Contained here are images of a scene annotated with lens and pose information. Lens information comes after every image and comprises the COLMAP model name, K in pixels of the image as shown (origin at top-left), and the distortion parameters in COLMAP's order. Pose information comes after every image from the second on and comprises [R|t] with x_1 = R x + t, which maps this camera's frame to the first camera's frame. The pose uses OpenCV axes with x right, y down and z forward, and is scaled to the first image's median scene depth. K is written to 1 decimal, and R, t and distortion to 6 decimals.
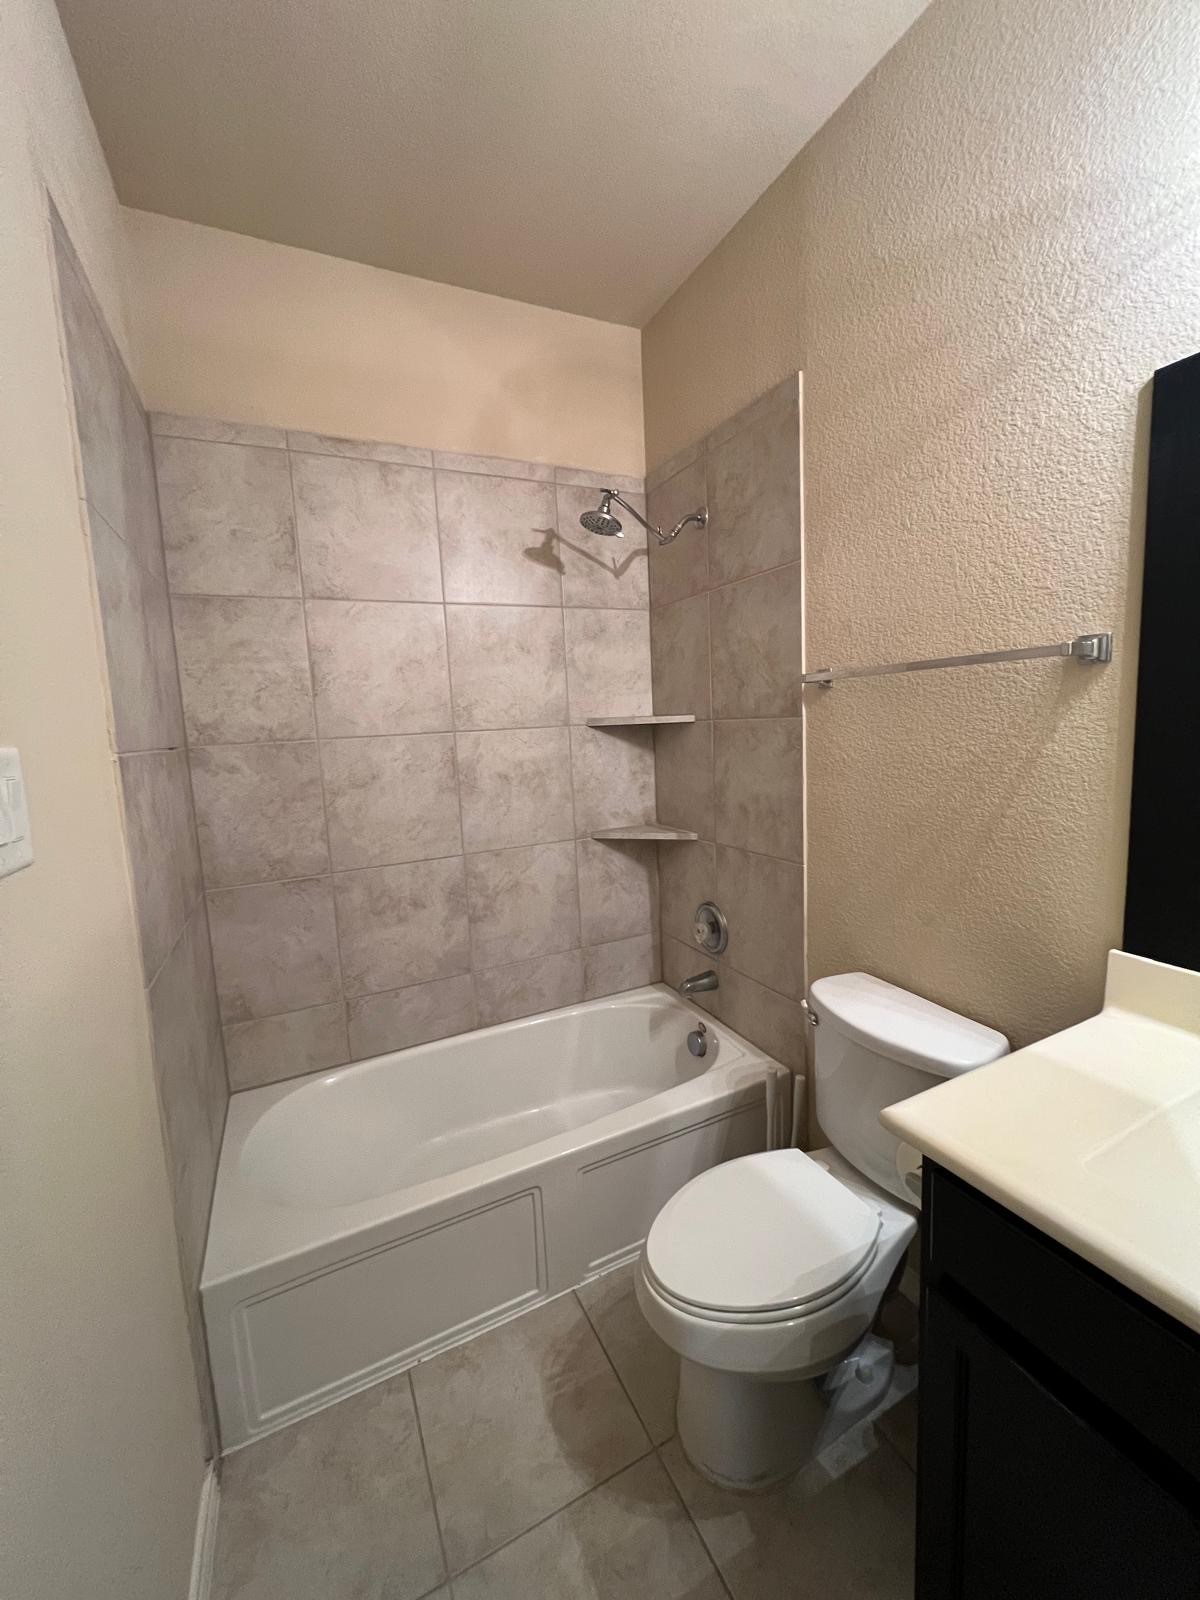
lens RADIAL K [[637.3, 0, 604.0], [0, 637.3, 794.7], [0, 0, 1]] dist [-0.000705, -0.000064]
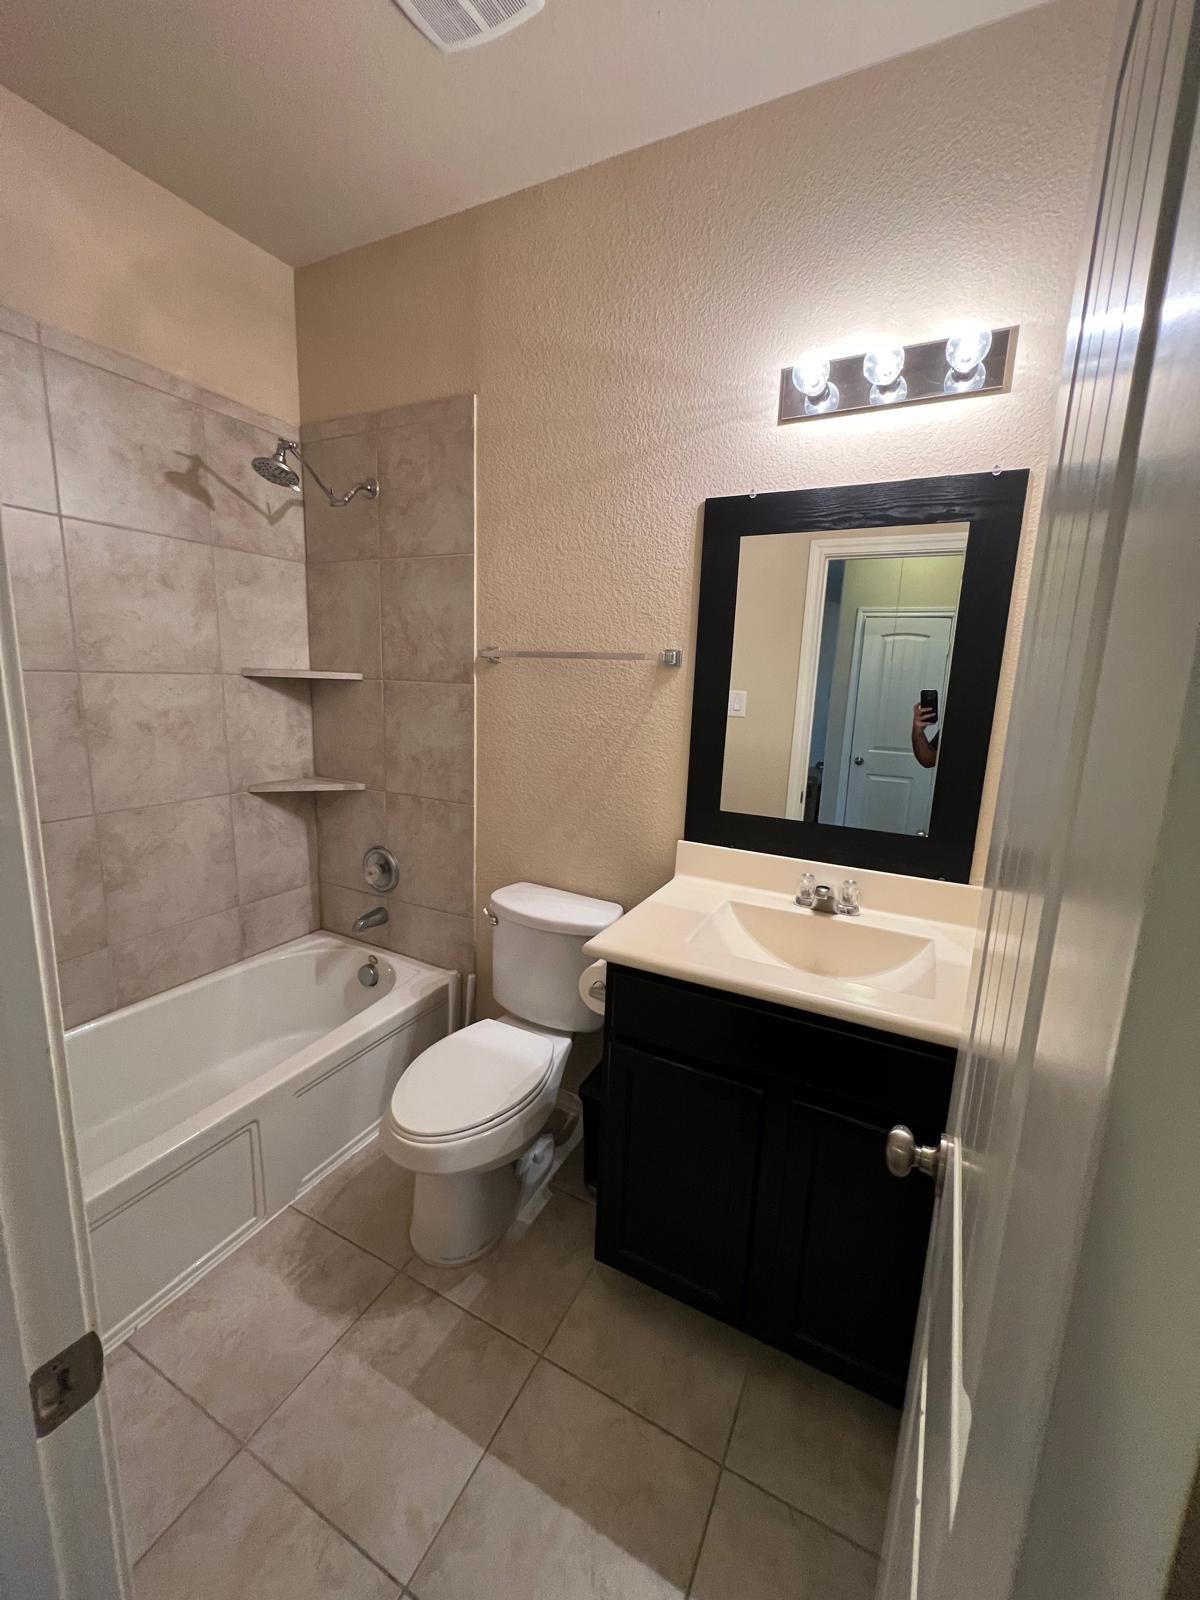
lens RADIAL K [[637.3, 0, 603.5], [0, 637.3, 792.0], [0, 0, 1]] dist [-0.000705, -0.000064]
pose [[0.799394, -0.031920, 0.599959, -0.207072], [-0.004092, 0.998275, 0.058563, 0.010704], [-0.600794, -0.049270, 0.797884, -0.121221]]
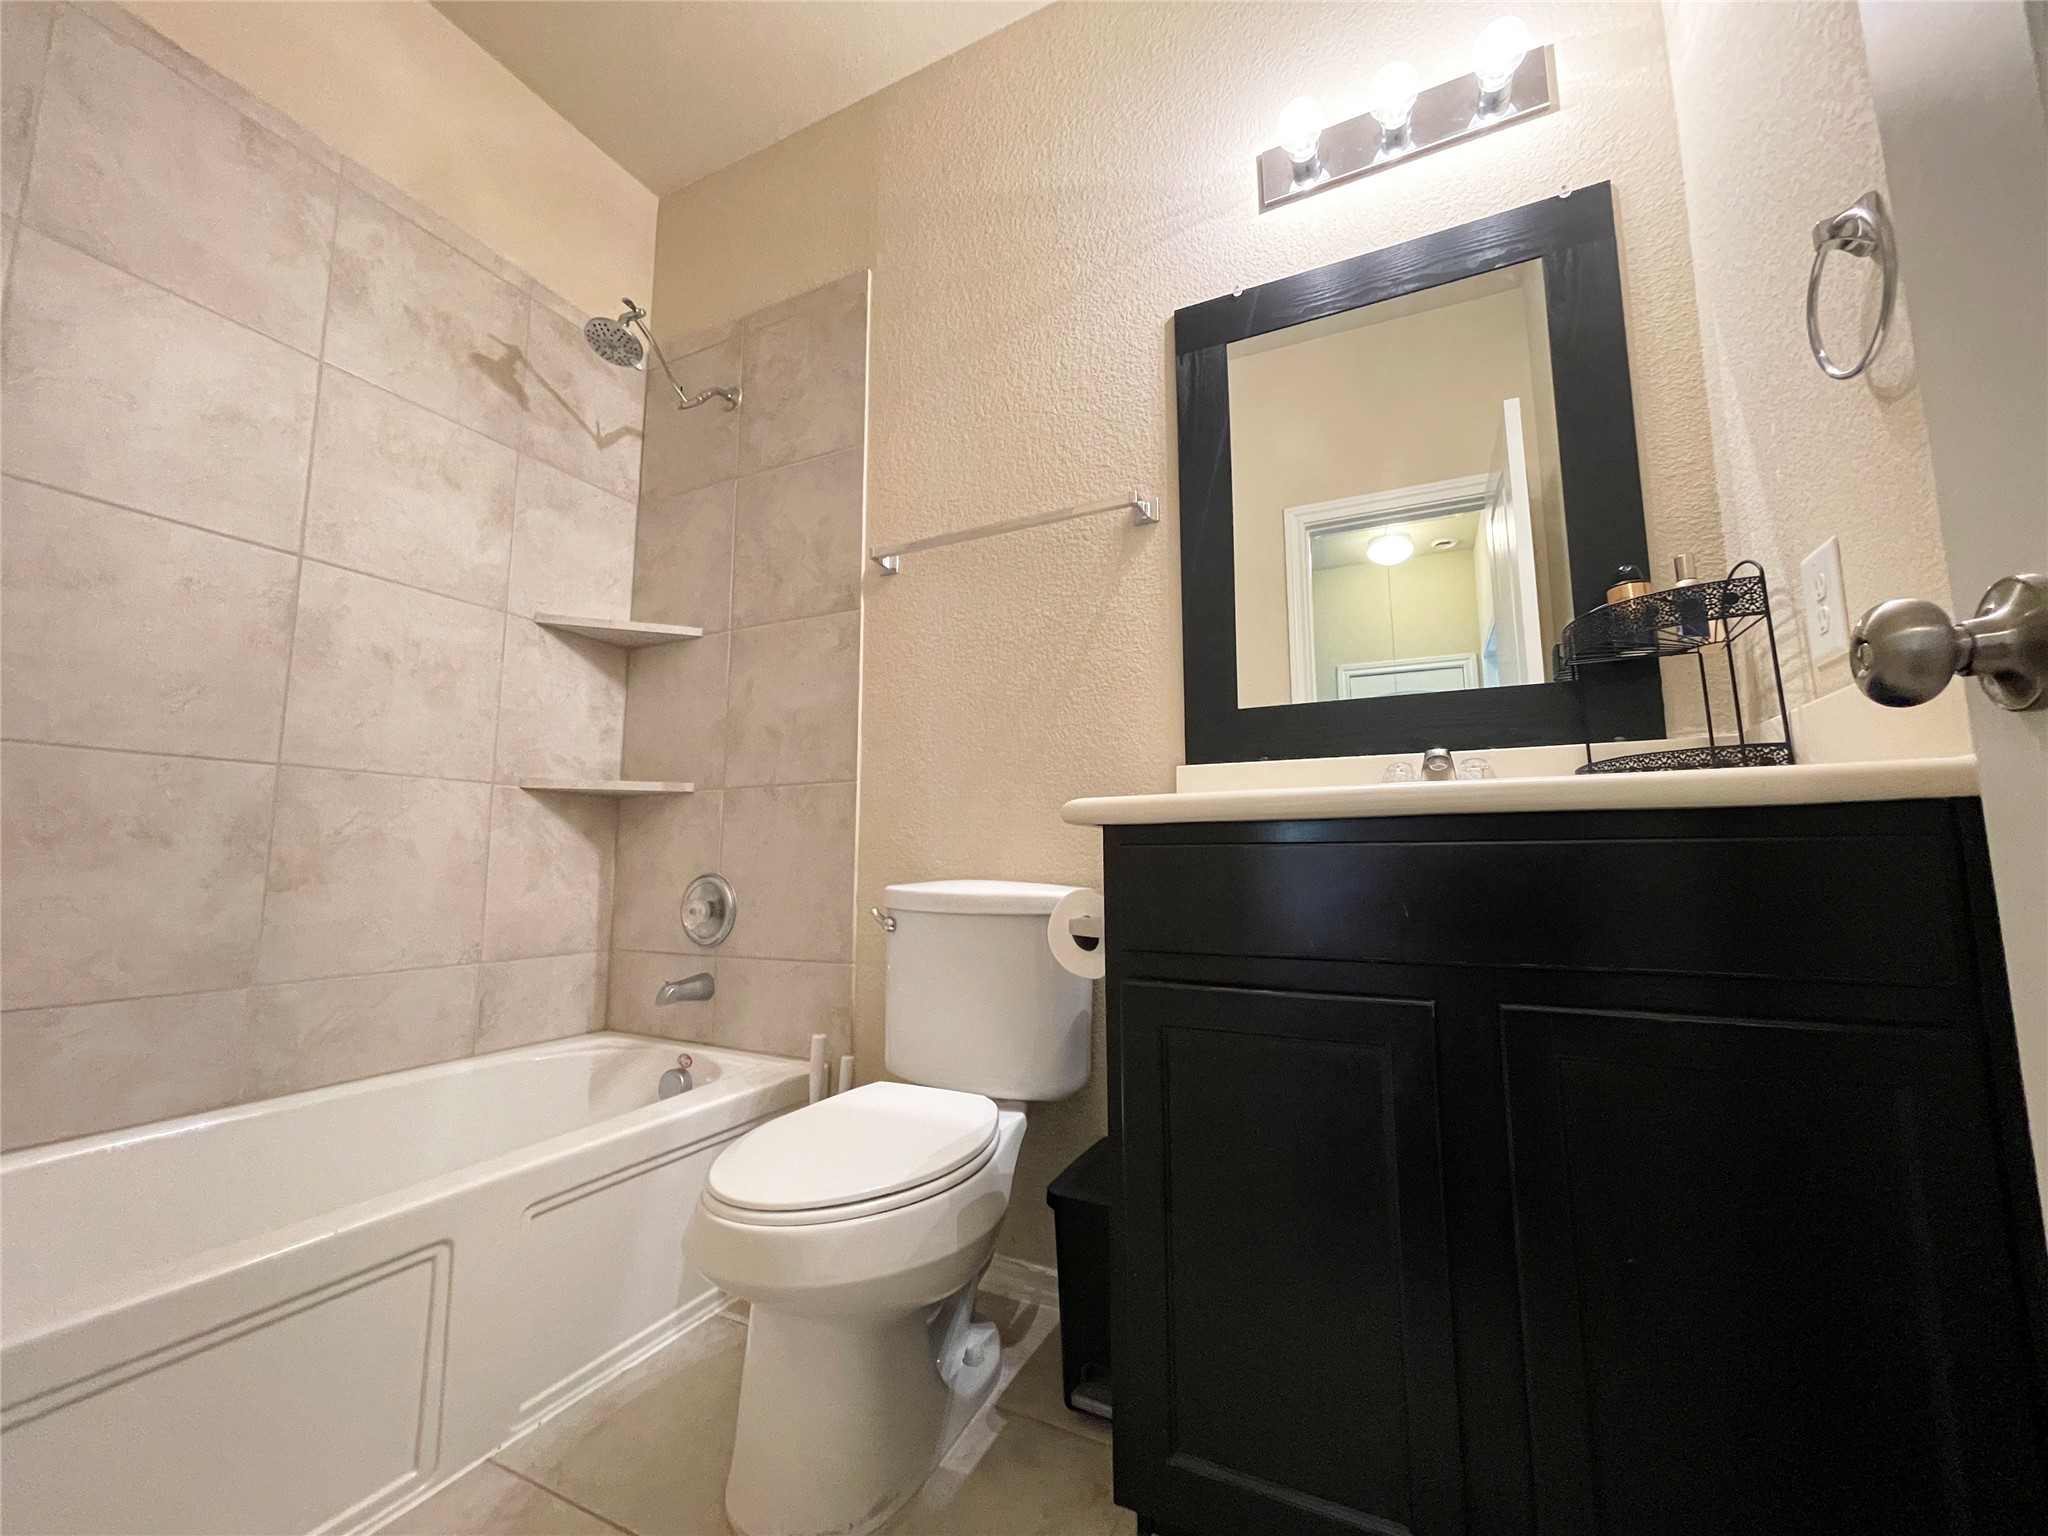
lens RADIAL K [[825.0, 0, 1003.1], [0, 825.0, 755.9], [0, 0, 1]] dist [-0.003761, 0.001700]
pose [[0.797926, 0.123736, 0.589918, -0.155270], [0.032846, 0.968322, -0.247534, 0.322612], [-0.601860, 0.216890, 0.768585, 0.055846]]
